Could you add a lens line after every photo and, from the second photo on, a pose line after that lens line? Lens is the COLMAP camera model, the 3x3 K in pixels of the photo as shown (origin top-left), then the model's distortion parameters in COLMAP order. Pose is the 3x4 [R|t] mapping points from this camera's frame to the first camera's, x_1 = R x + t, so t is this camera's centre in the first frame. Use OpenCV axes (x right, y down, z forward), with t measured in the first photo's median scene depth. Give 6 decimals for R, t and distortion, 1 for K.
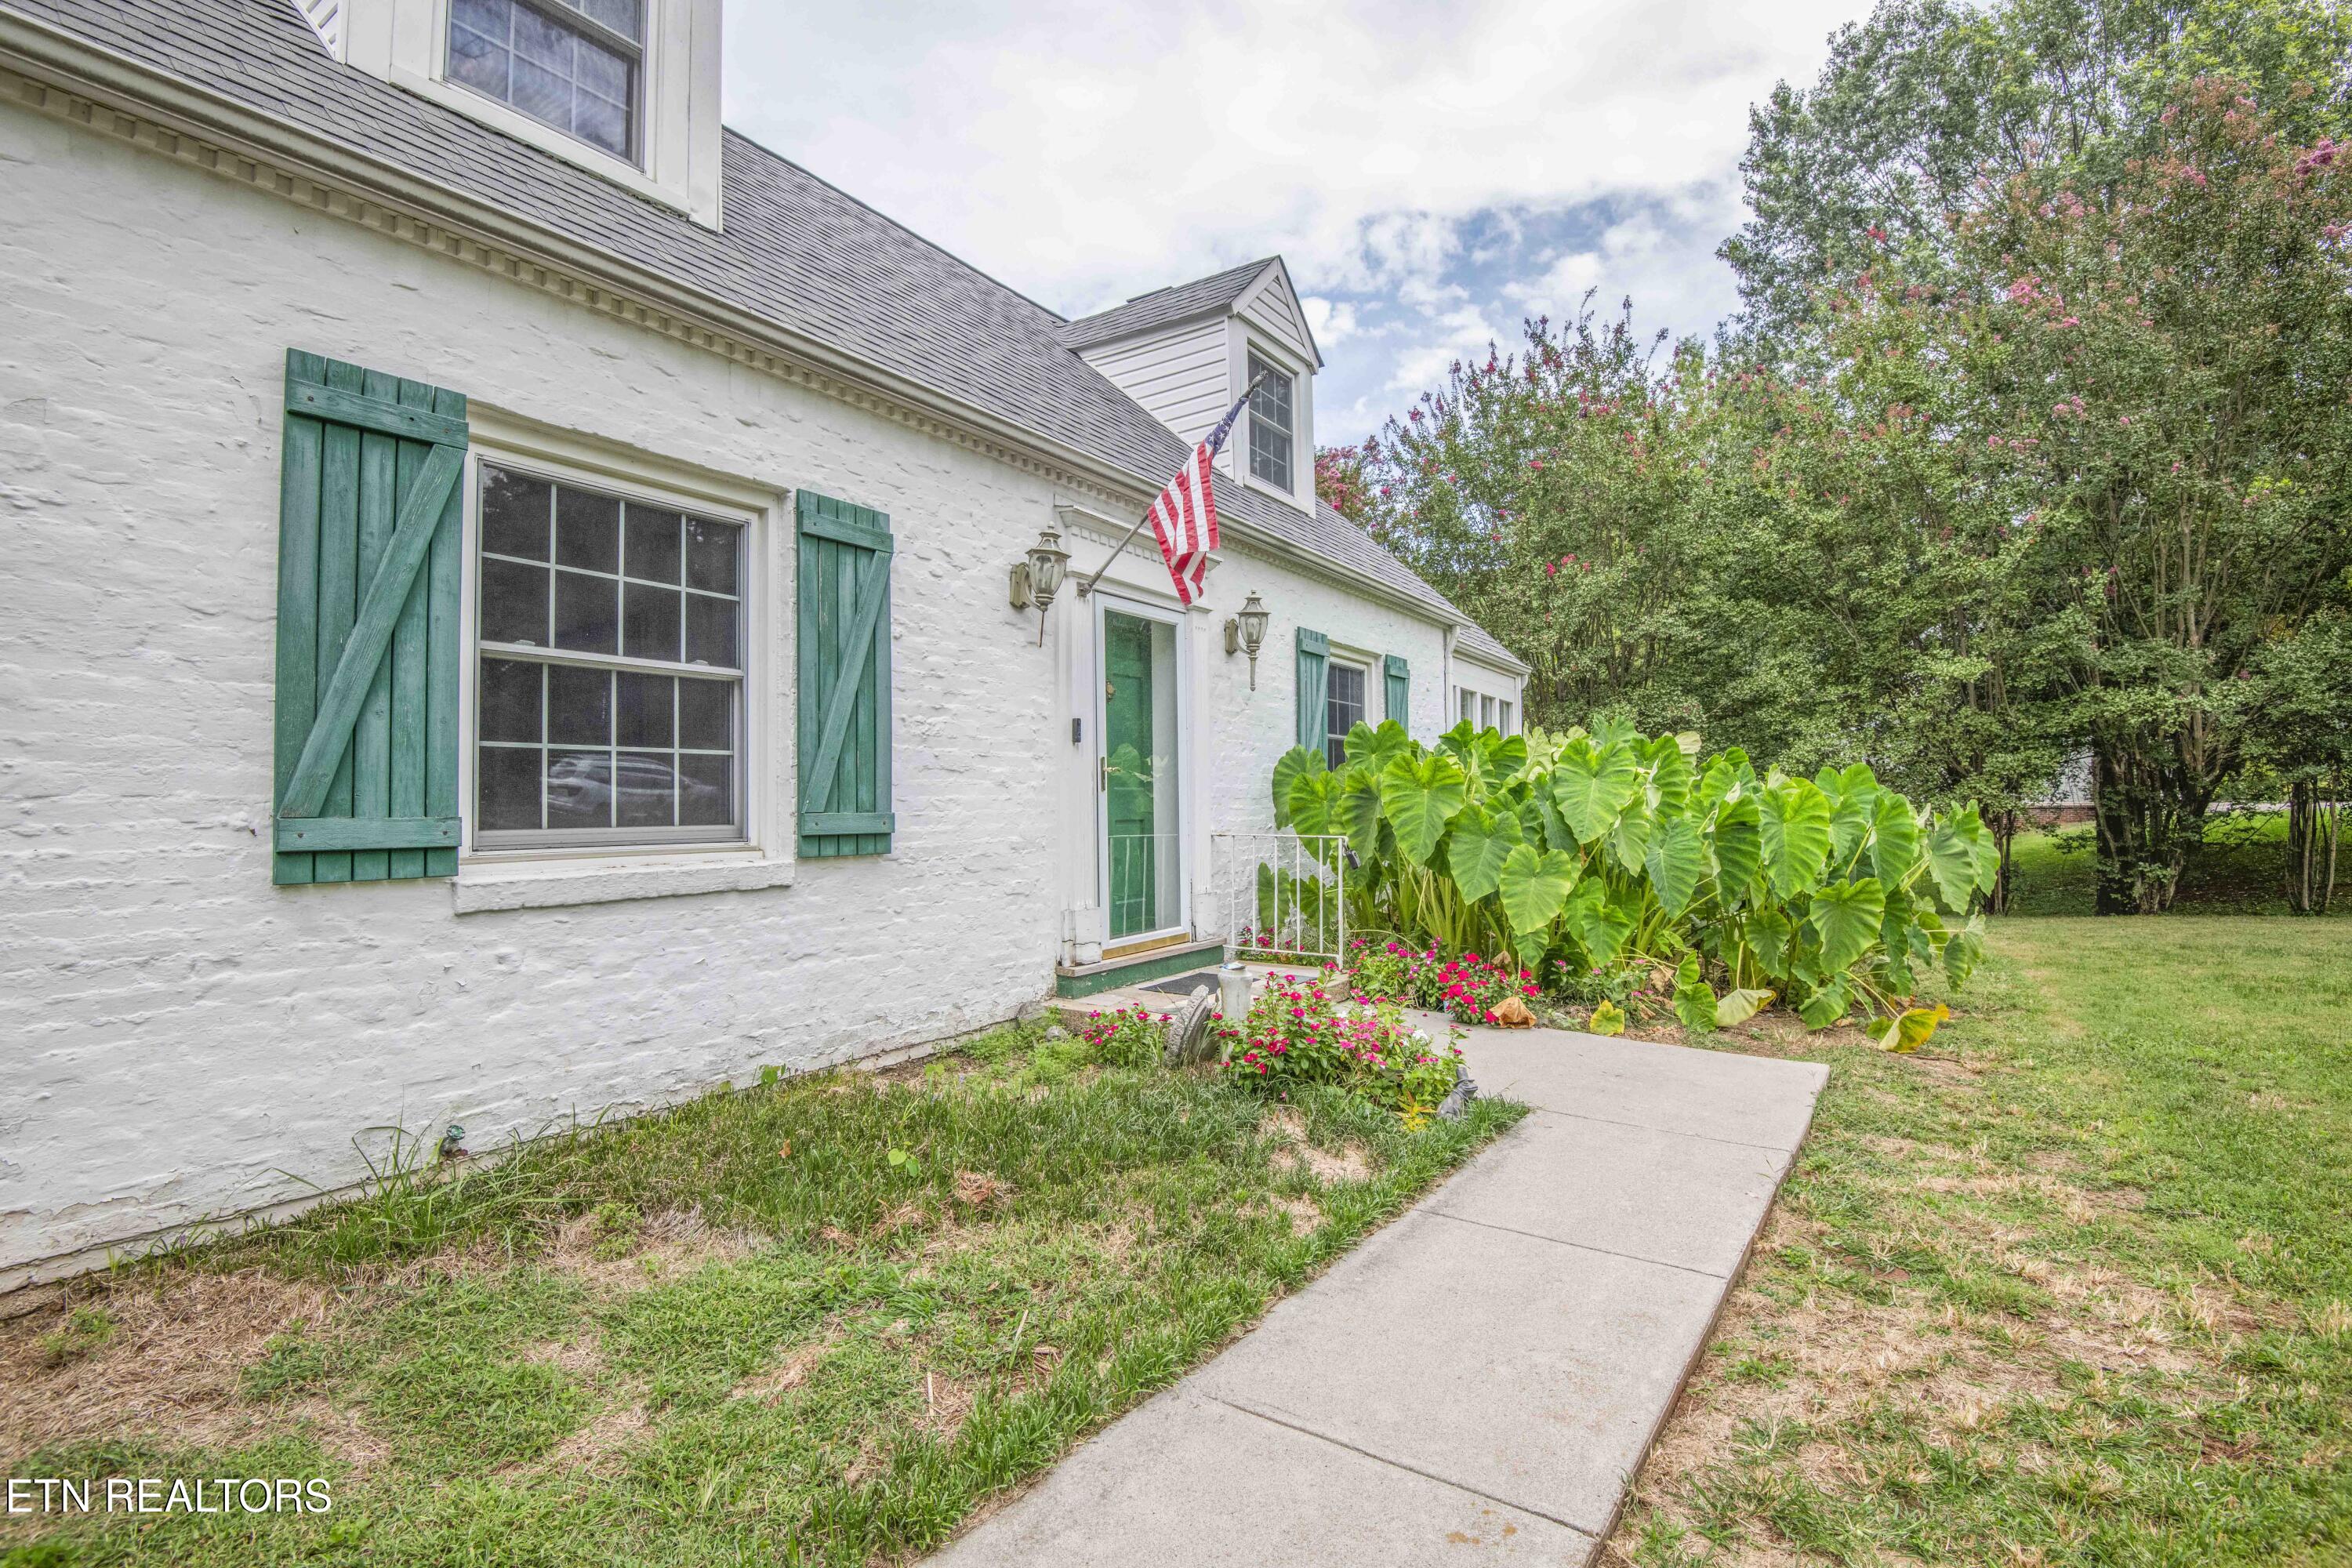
lens RADIAL K [[1084.2, 0, 1172.8], [0, 1084.2, 783.9], [0, 0, 1]] dist [-0.018178, -0.009839]
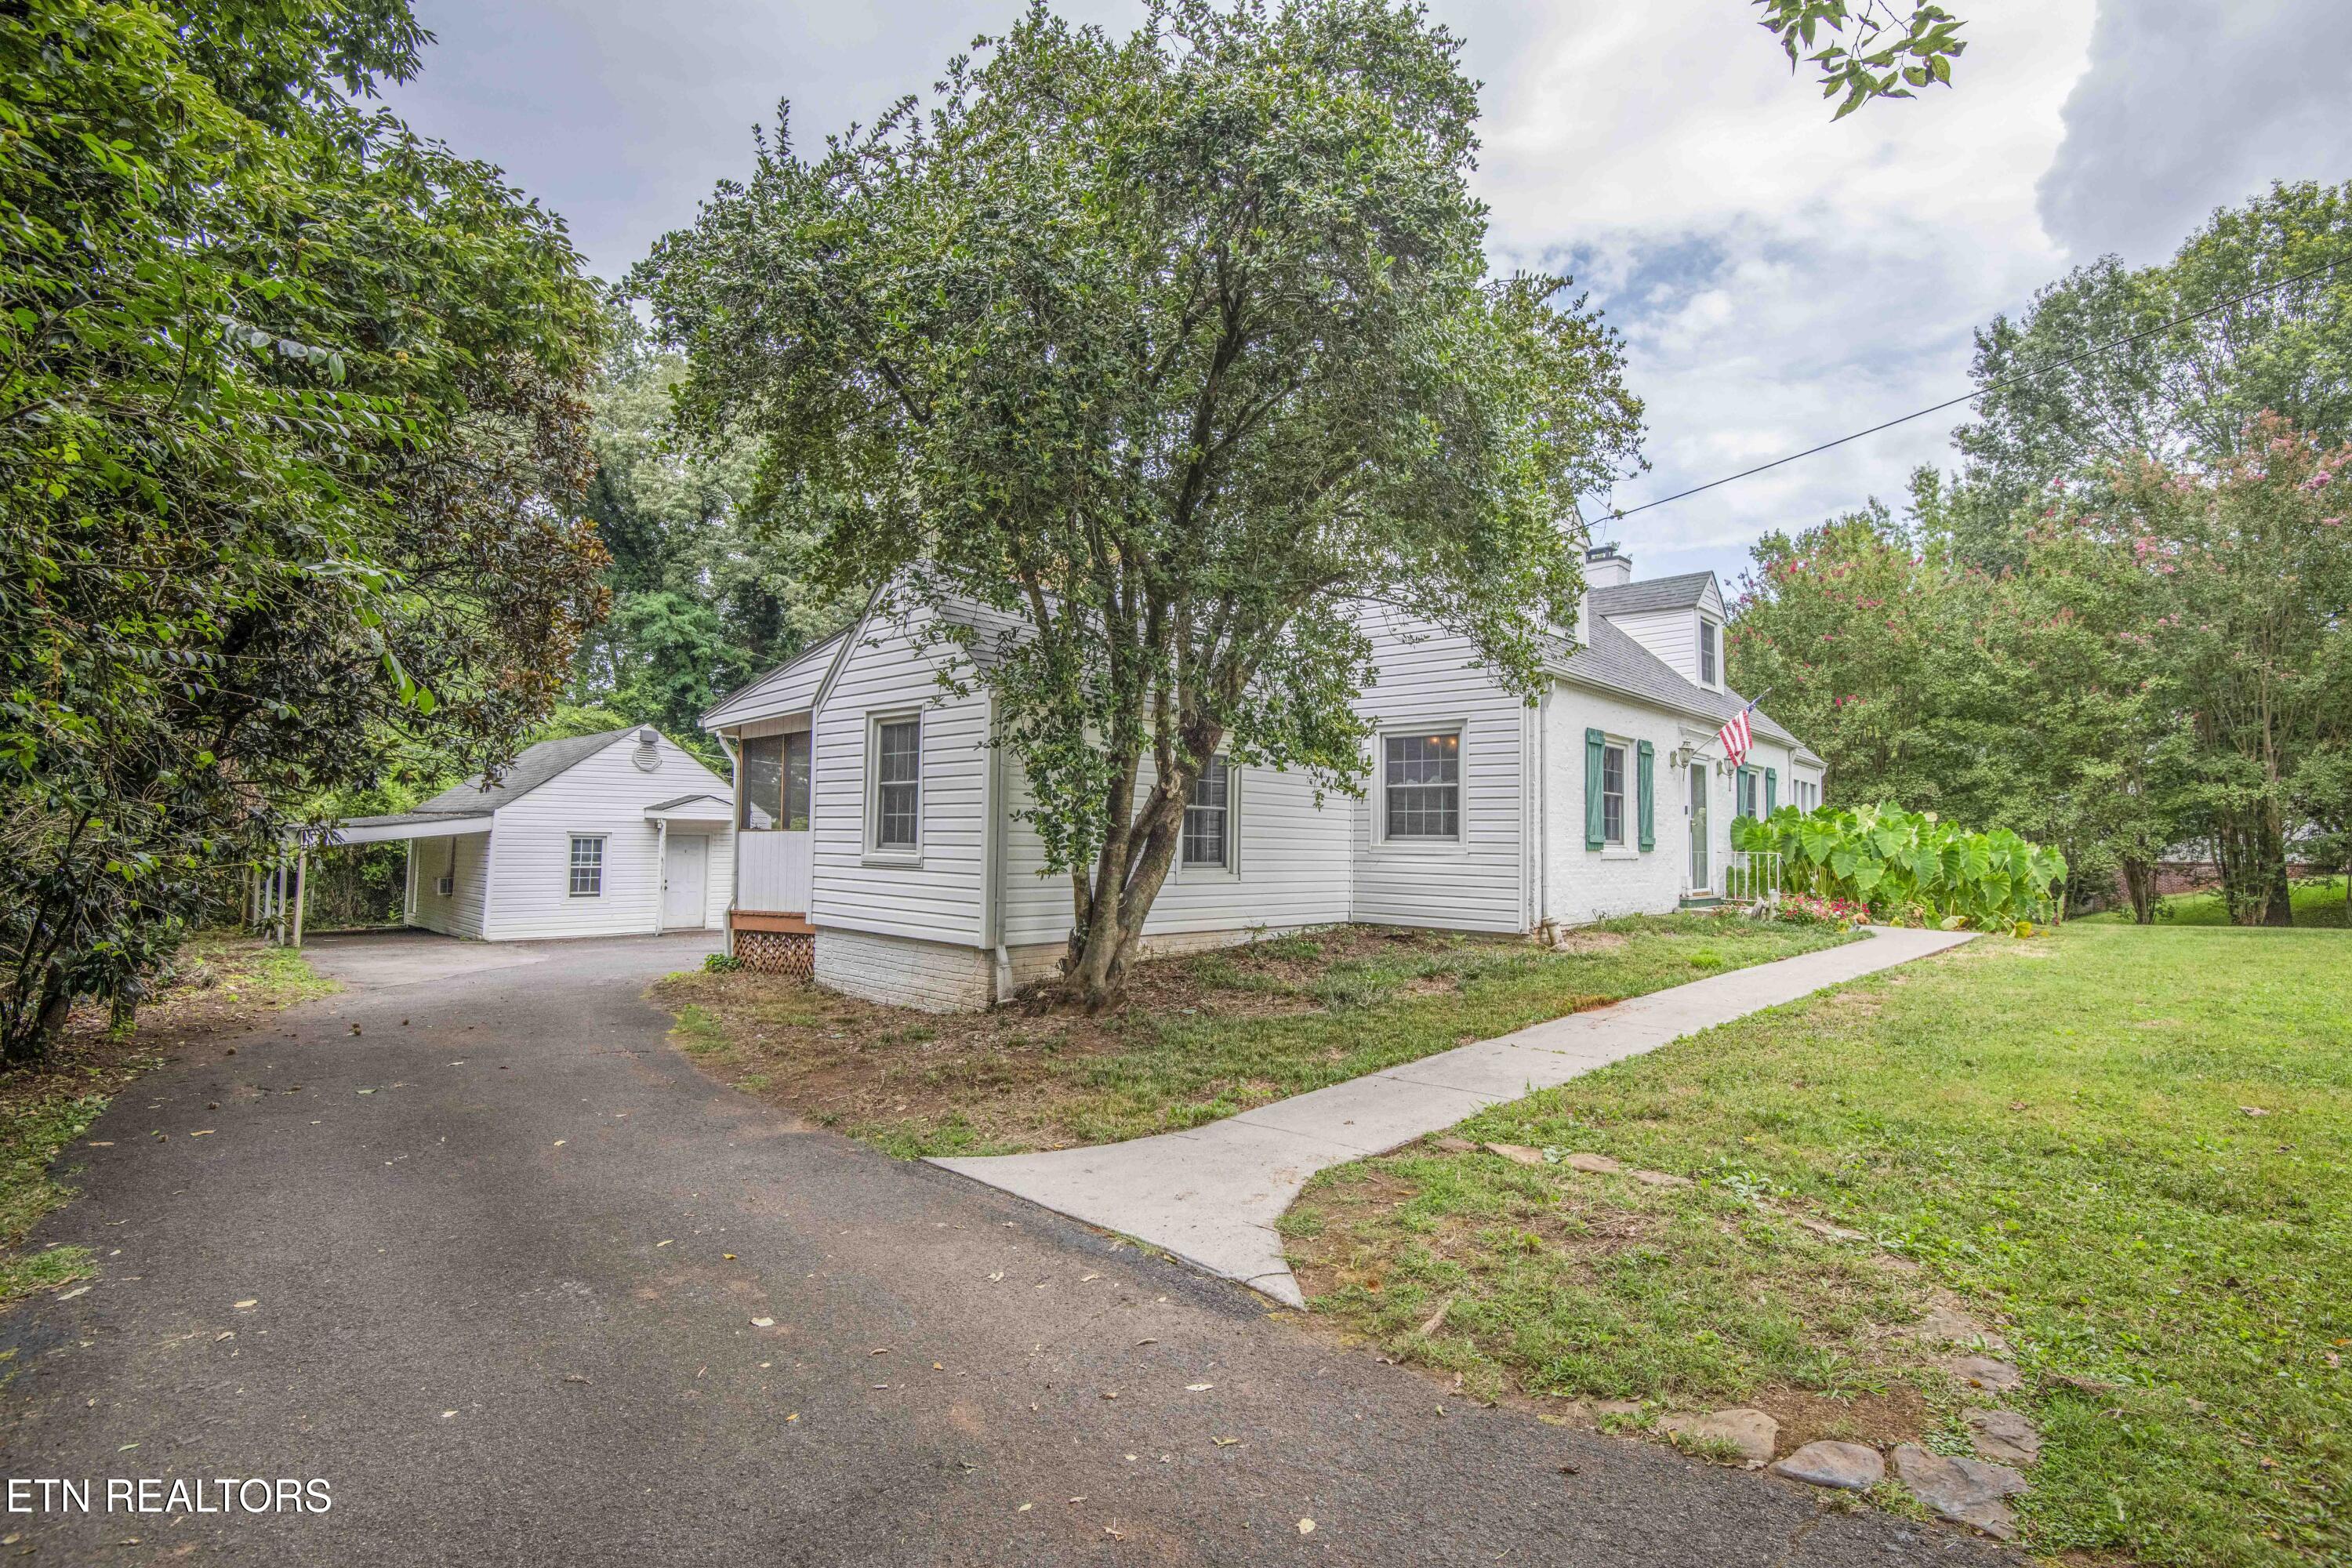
lens RADIAL K [[1084.2, 0, 1196.7], [0, 1084.2, 772.2], [0, 0, 1]] dist [-0.018178, -0.009839]
pose [[0.988163, 0.015376, -0.152637, -0.663324], [-0.022426, 0.998754, -0.044576, 0.002389], [0.151762, 0.047472, 0.987276, -1.382695]]
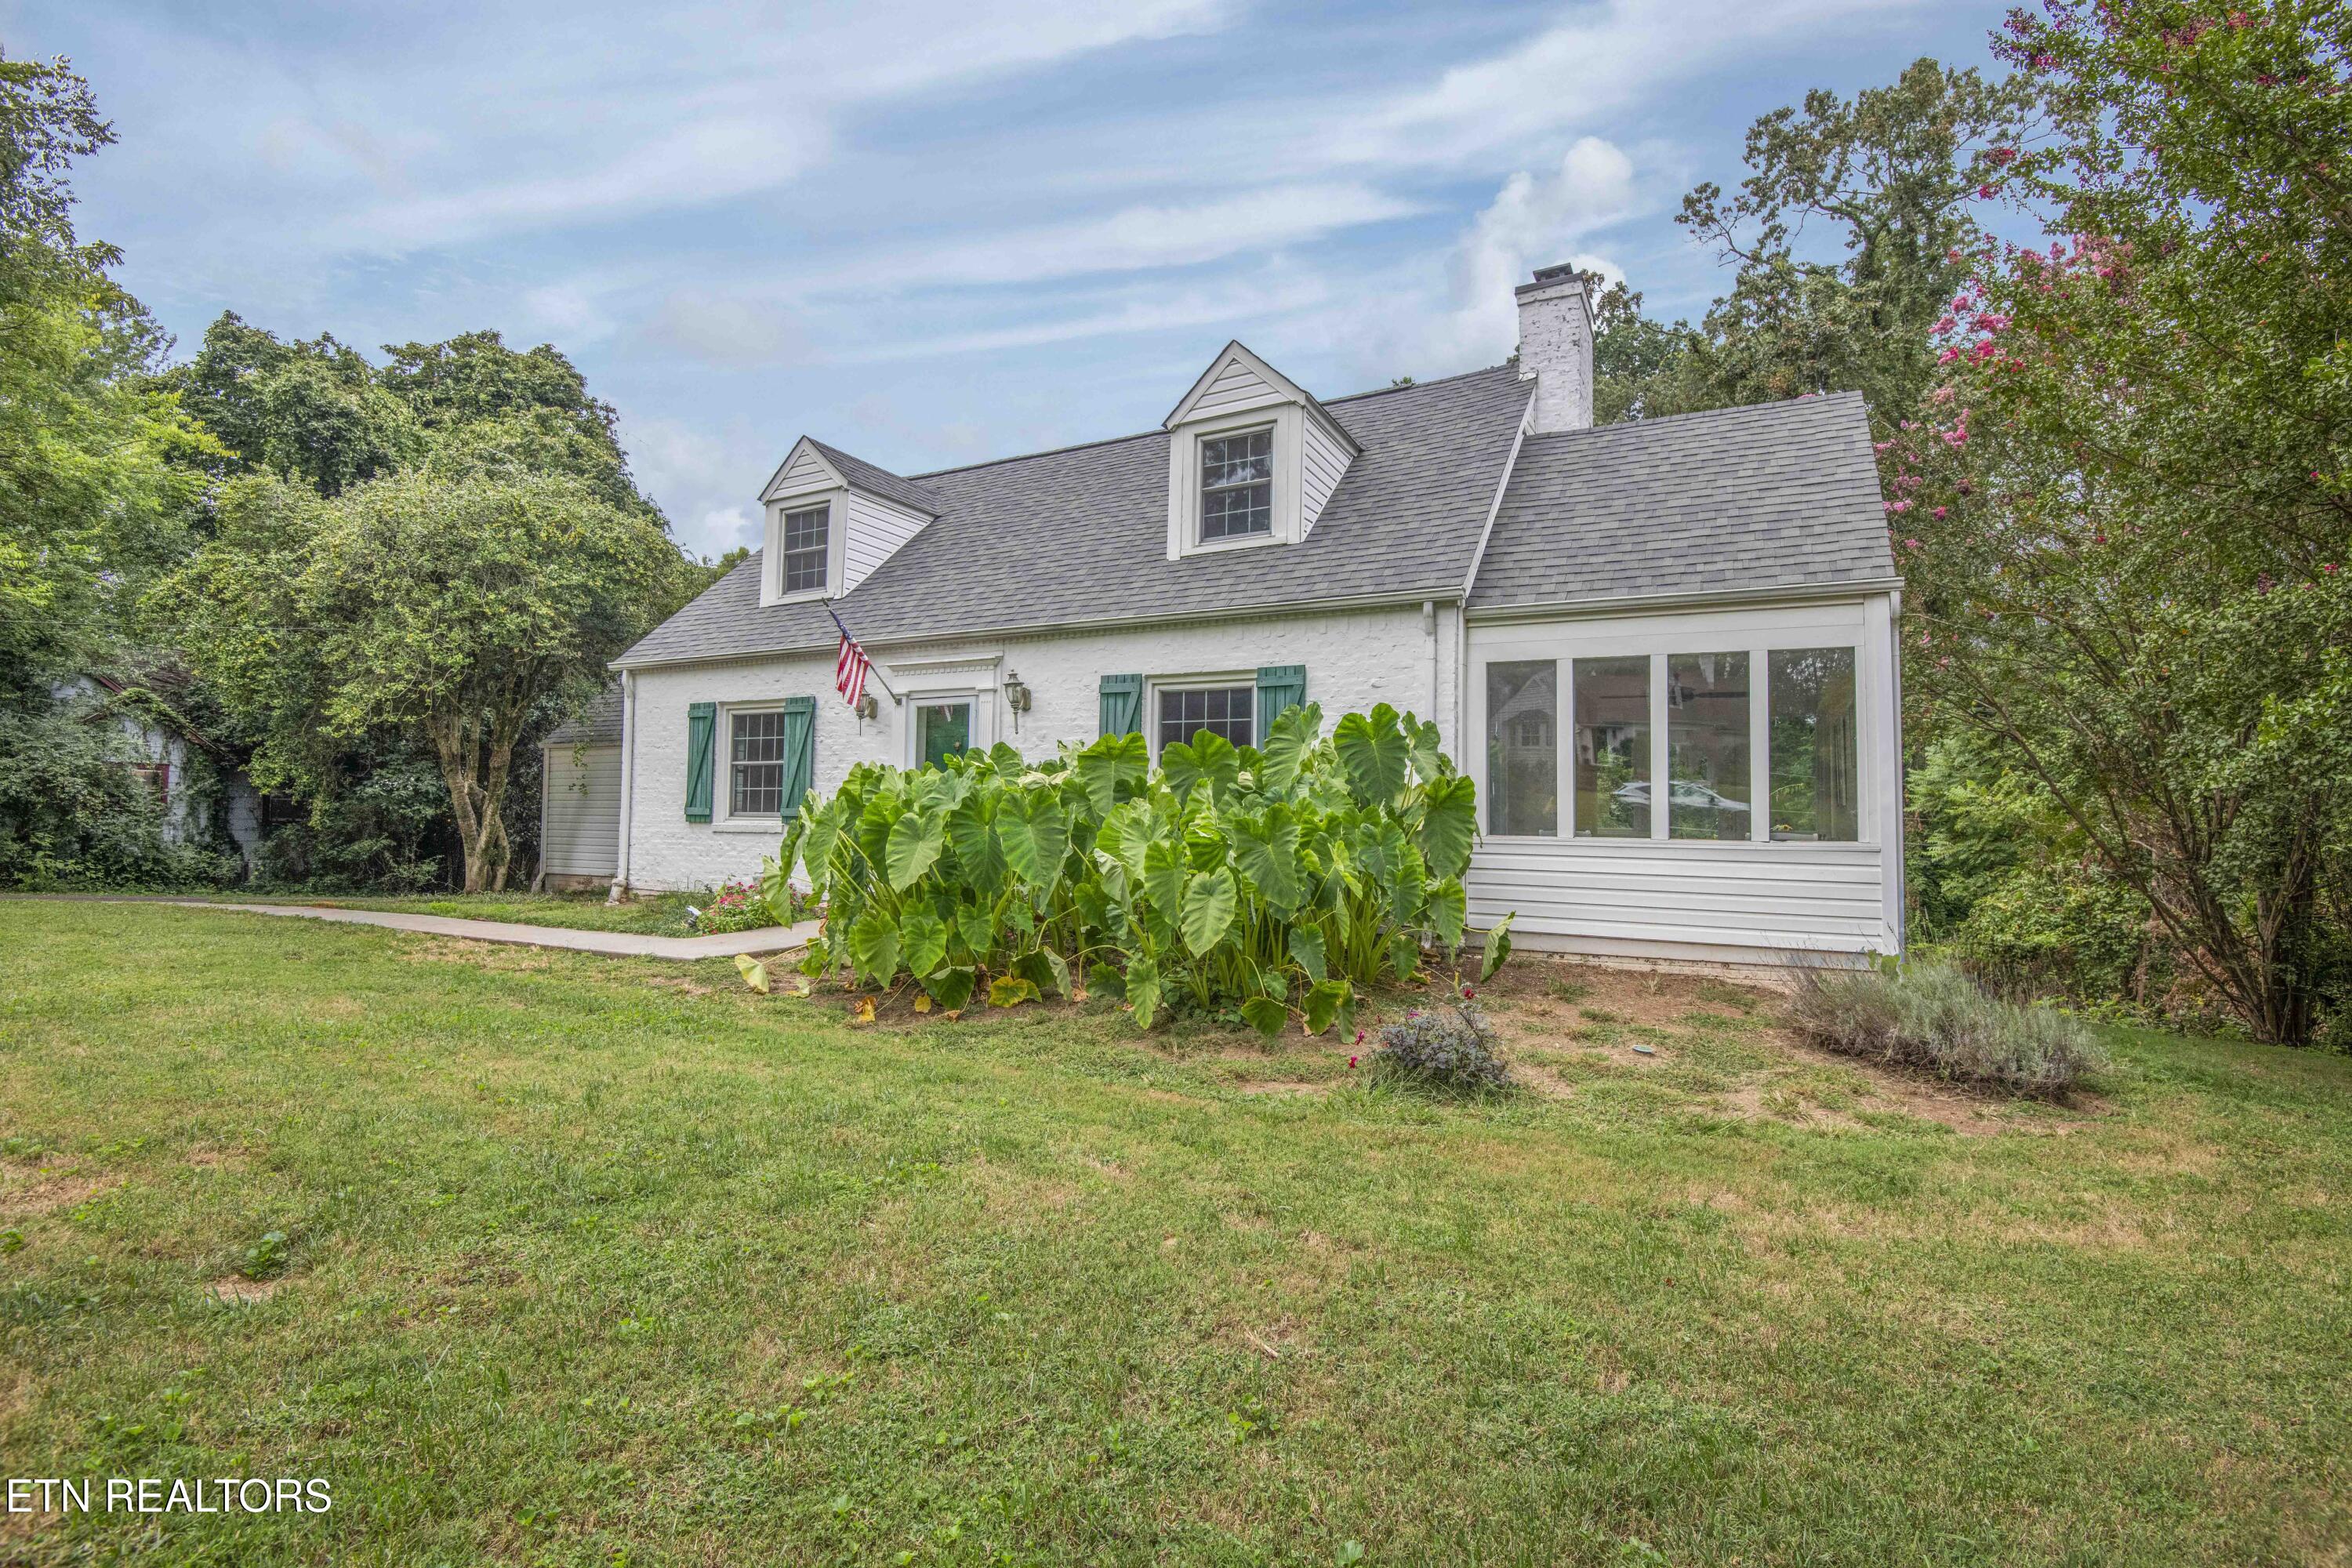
lens RADIAL K [[1084.2, 0, 1174.9], [0, 1084.2, 779.2], [0, 0, 1]] dist [-0.018178, -0.009839]
pose [[0.080861, -0.039825, -0.995929, 1.491029], [-0.002333, 0.999191, -0.040145, 0.035491], [0.996723, 0.005569, 0.080703, 1.023169]]
